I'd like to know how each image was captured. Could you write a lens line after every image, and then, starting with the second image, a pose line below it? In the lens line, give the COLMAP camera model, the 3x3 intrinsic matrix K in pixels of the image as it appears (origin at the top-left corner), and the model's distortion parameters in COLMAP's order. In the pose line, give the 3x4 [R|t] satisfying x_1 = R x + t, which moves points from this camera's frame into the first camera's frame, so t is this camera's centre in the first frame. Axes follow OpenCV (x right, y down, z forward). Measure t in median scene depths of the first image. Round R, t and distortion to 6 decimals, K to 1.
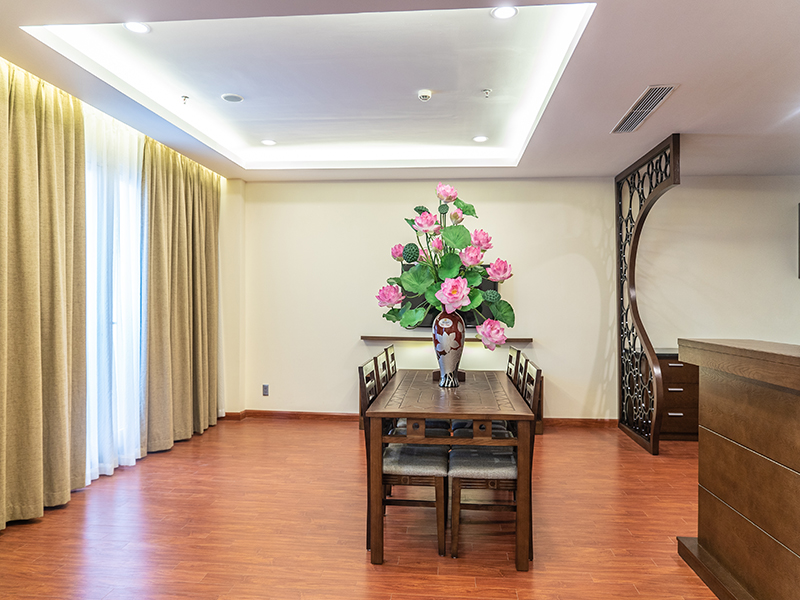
lens RADIAL K [[547.8, 0, 401.6], [0, 547.8, 297.5], [0, 0, 1]] dist [-0.029241, 0.018496]
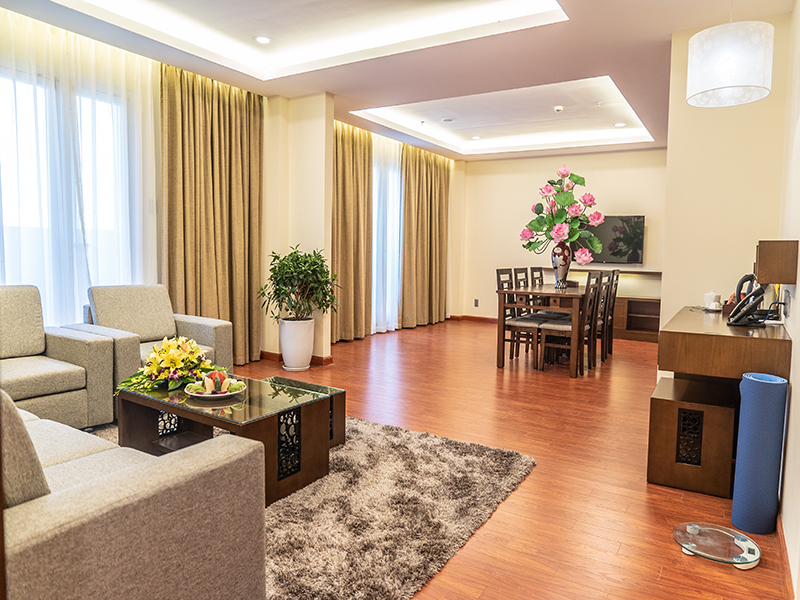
lens RADIAL K [[547.8, 0, 401.6], [0, 547.8, 297.5], [0, 0, 1]] dist [-0.029241, 0.018496]
pose [[0.893773, 0.050491, -0.445668, 0.323313], [-0.014659, 0.996401, 0.083486, 0.046350], [0.448279, -0.068084, 0.891297, -0.582478]]
